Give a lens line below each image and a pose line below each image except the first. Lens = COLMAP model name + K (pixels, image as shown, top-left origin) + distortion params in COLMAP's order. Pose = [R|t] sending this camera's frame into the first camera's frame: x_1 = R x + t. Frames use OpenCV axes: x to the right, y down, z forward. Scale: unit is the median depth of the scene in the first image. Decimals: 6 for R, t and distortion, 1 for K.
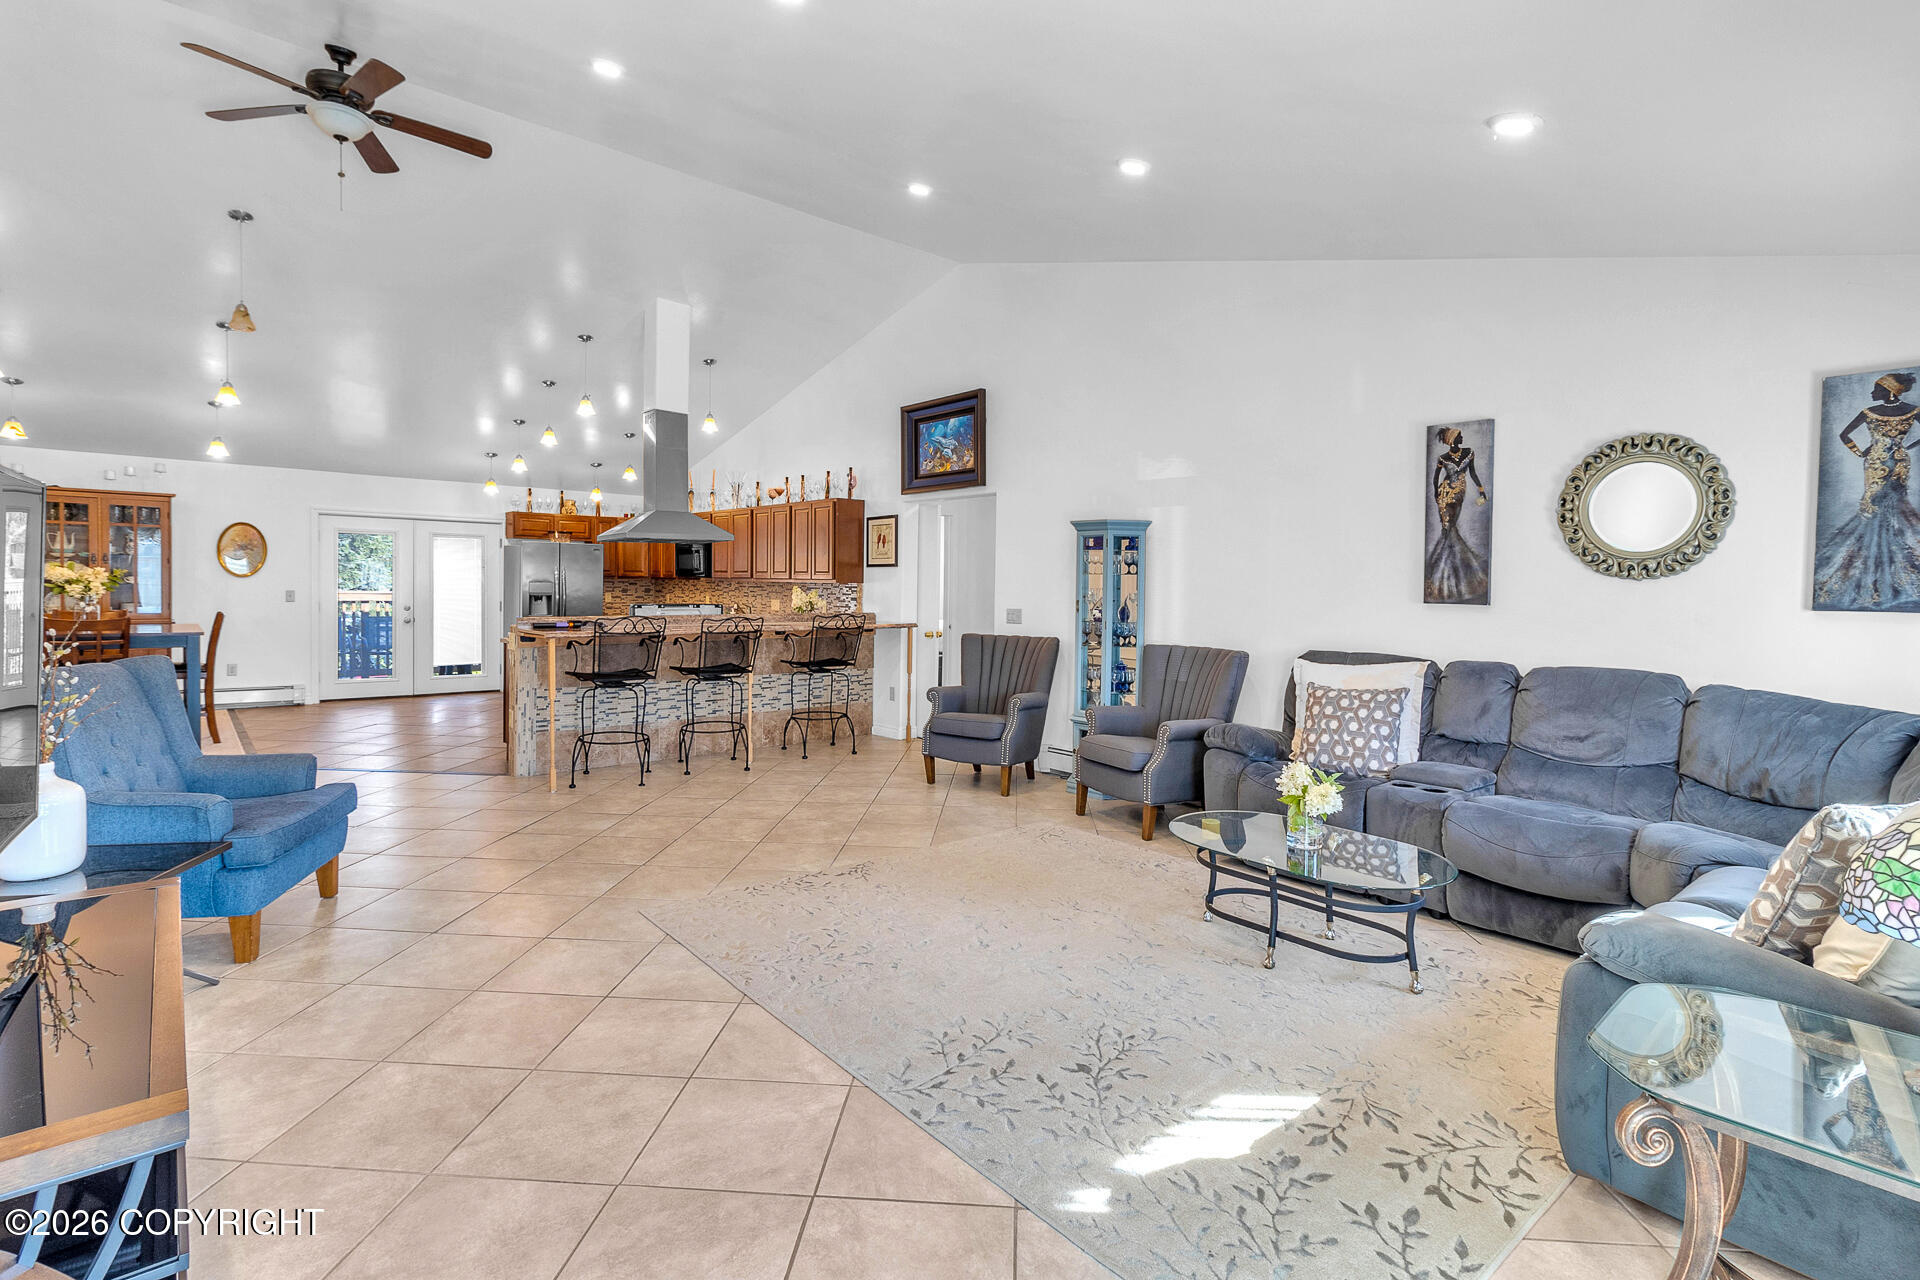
lens RADIAL K [[911.5, 0, 952.6], [0, 911.5, 605.6], [0, 0, 1]] dist [-0.002012, 0.004185]
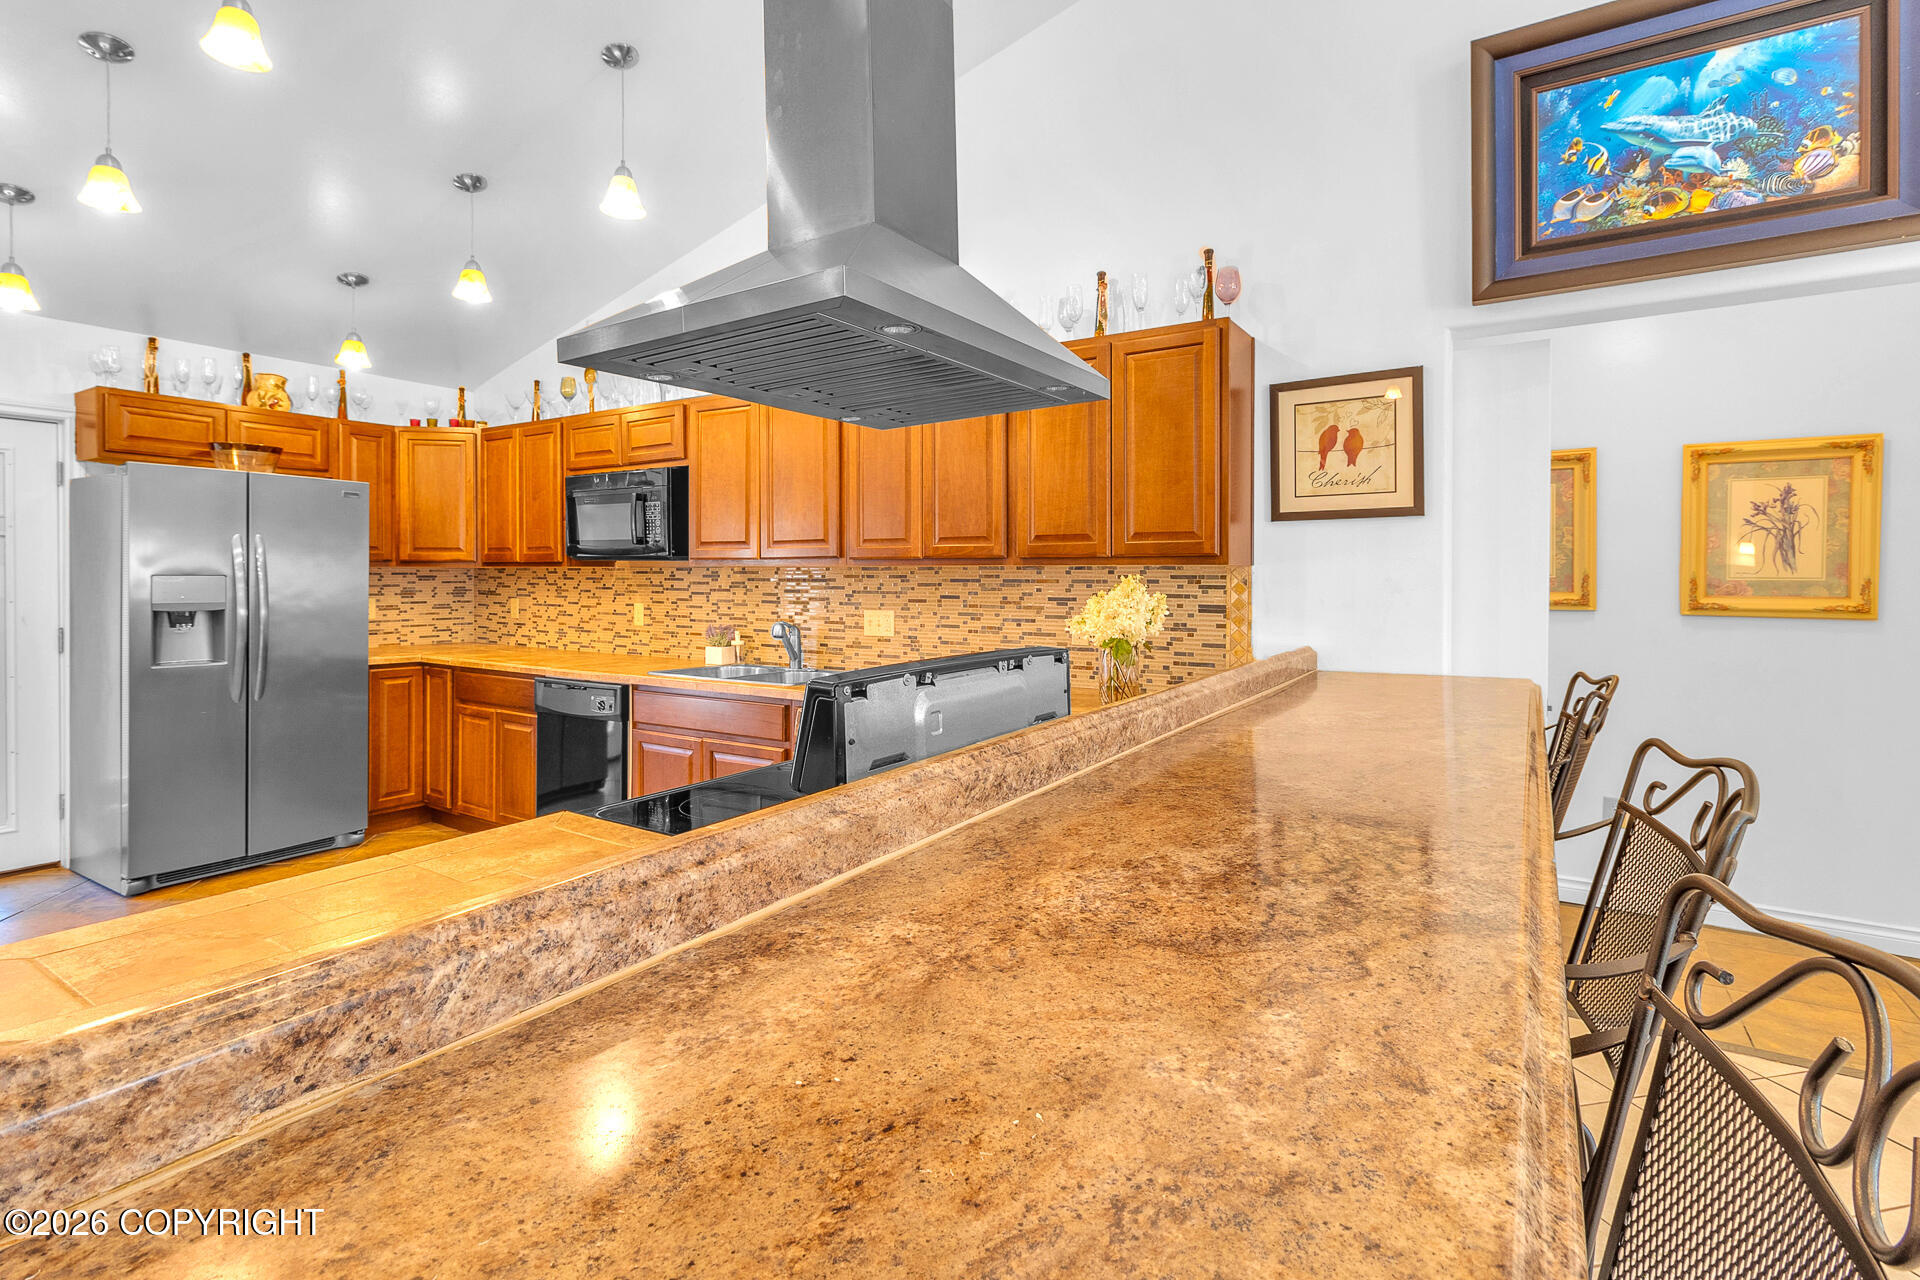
lens RADIAL K [[911.5, 0, 948.7], [0, 911.5, 588.0], [0, 0, 1]] dist [-0.002012, 0.004185]
pose [[0.960318, -0.016647, 0.278411, -0.261056], [0.018607, 0.999817, -0.004398, -0.013441], [-0.278287, 0.009404, 0.960452, 0.562407]]
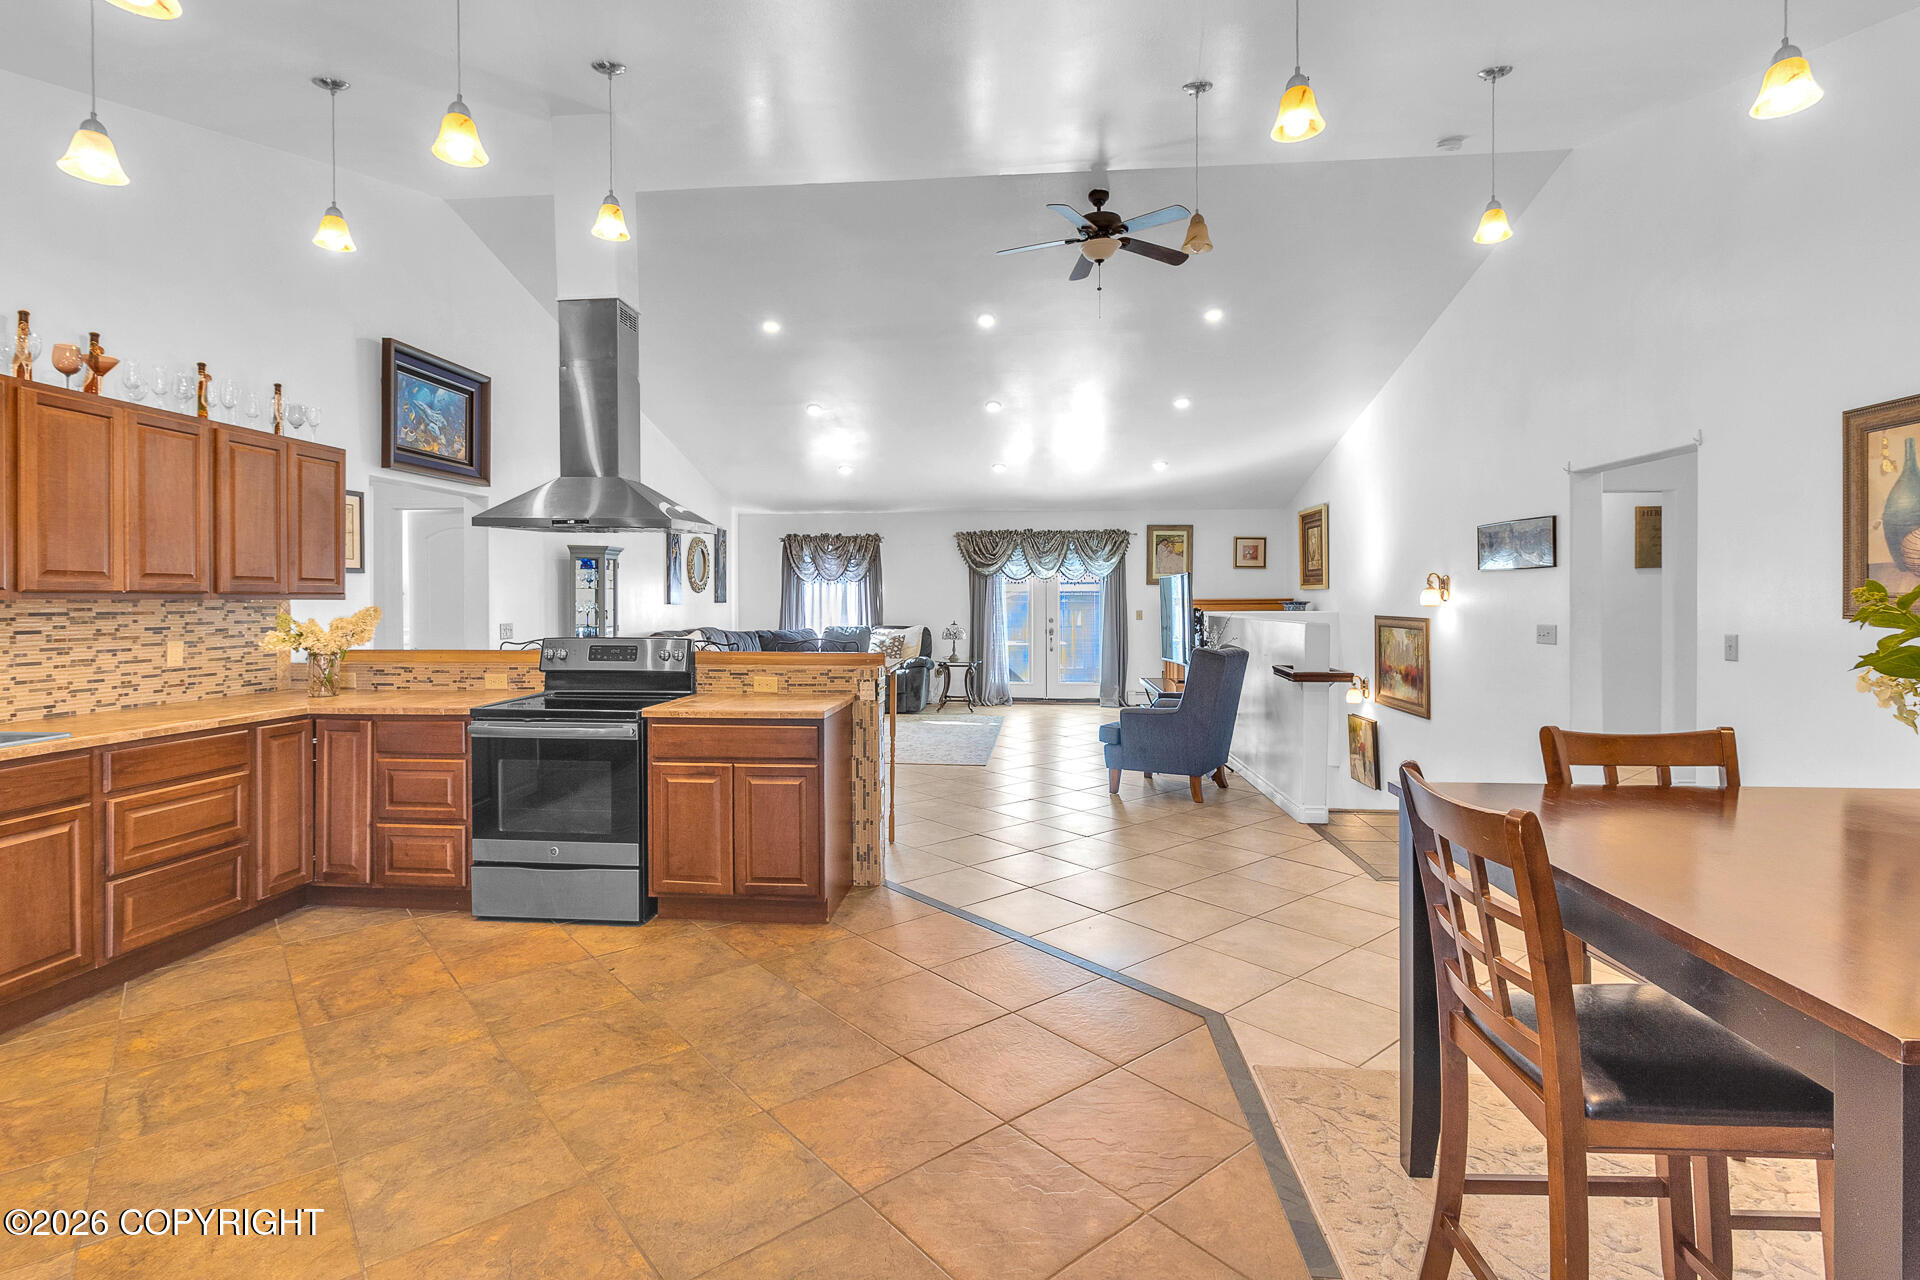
lens RADIAL K [[911.5, 0, 947.3], [0, 911.5, 606.5], [0, 0, 1]] dist [-0.002012, 0.004185]
pose [[-0.690201, -0.021693, 0.723293, -0.639174], [0.004652, 0.999397, 0.034413, -0.031134], [-0.723603, 0.027116, -0.689684, 0.900762]]
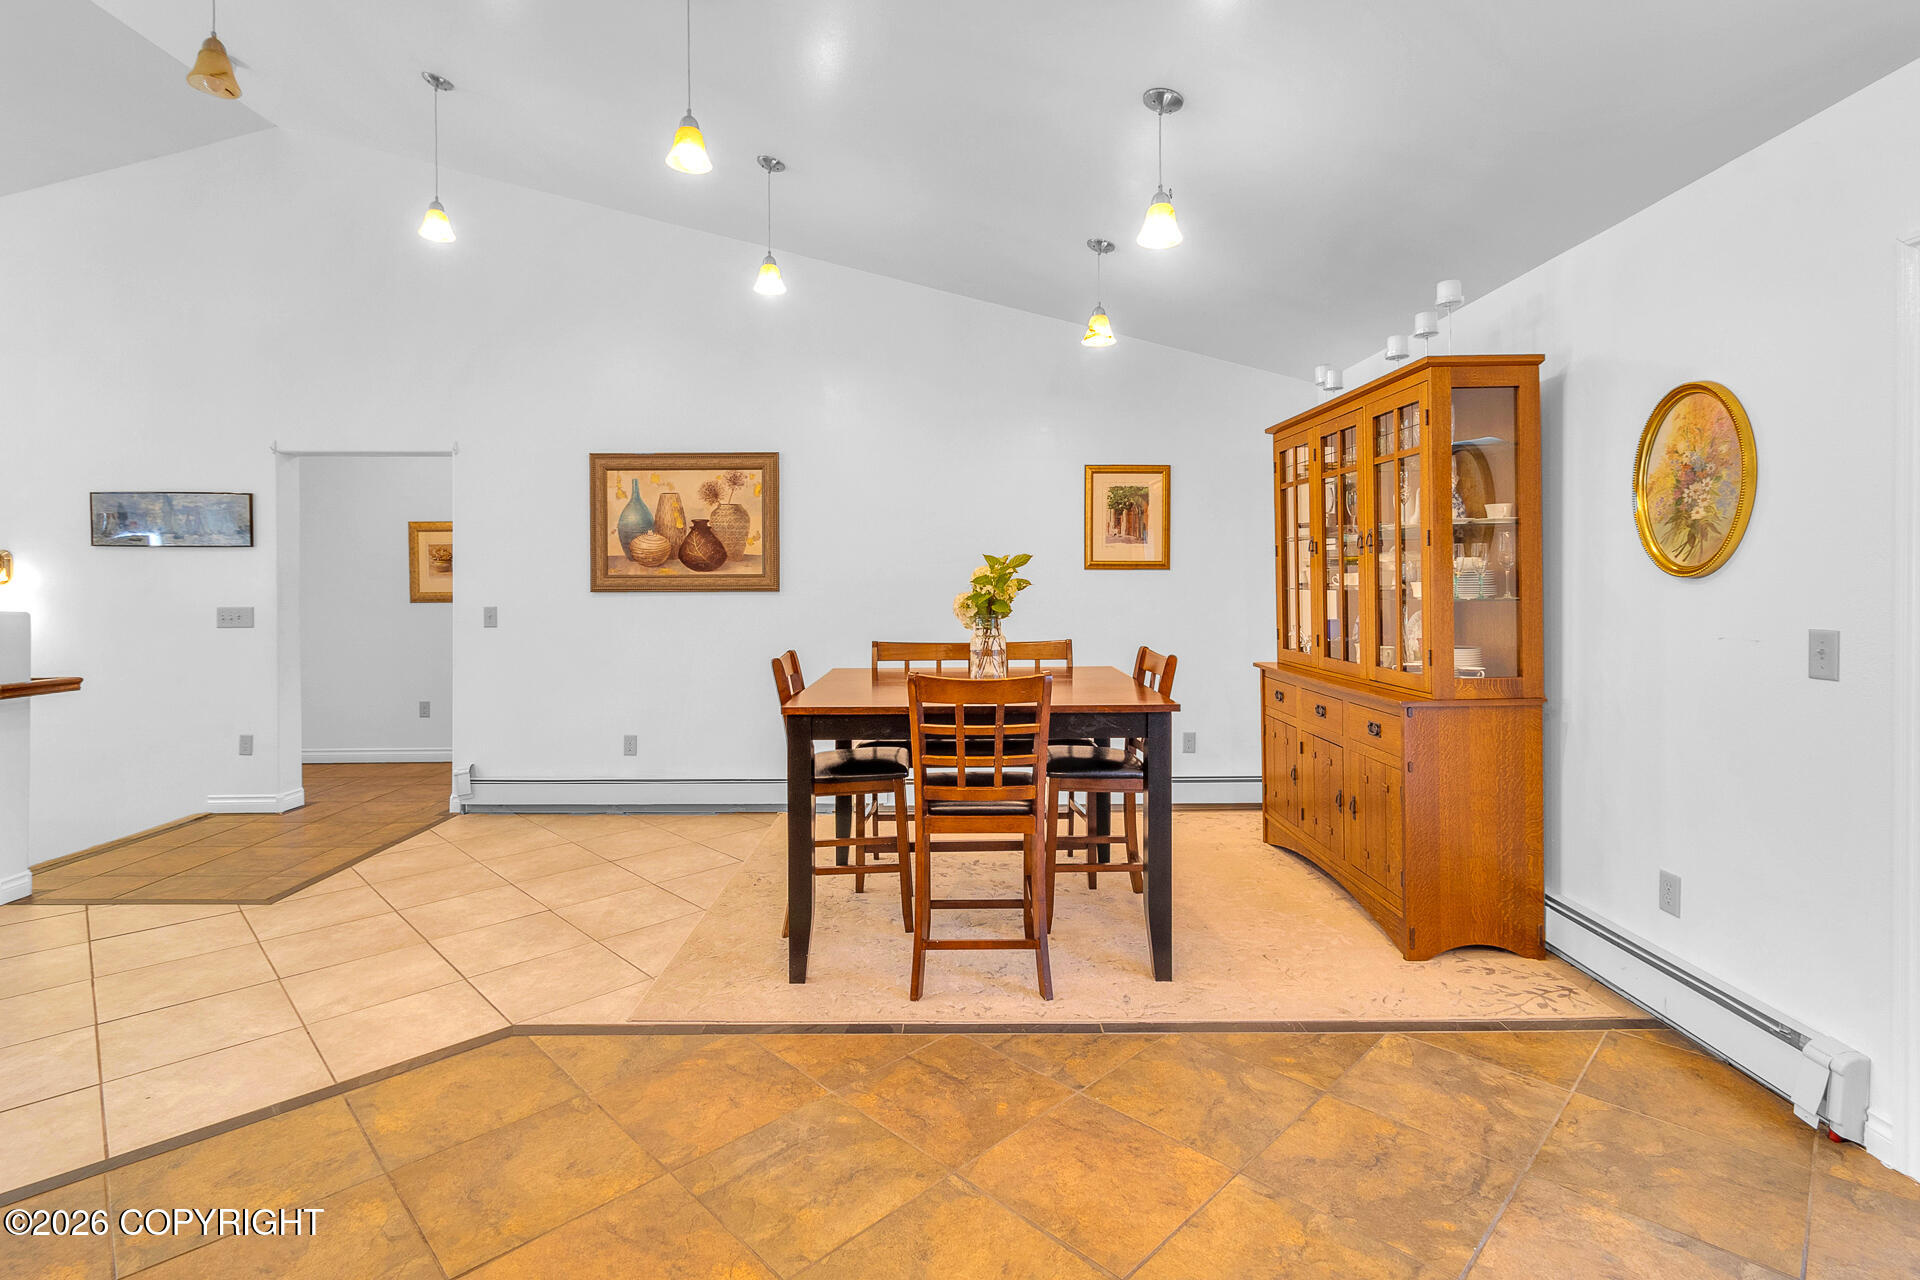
lens RADIAL K [[911.5, 0, 945.9], [0, 911.5, 589.8], [0, 0, 1]] dist [-0.002012, 0.004185]
pose [[-0.674976, -0.006787, -0.737808, -0.370261], [-0.020850, 0.999734, 0.009878, -0.023106], [0.737545, 0.022051, -0.674938, 0.911651]]
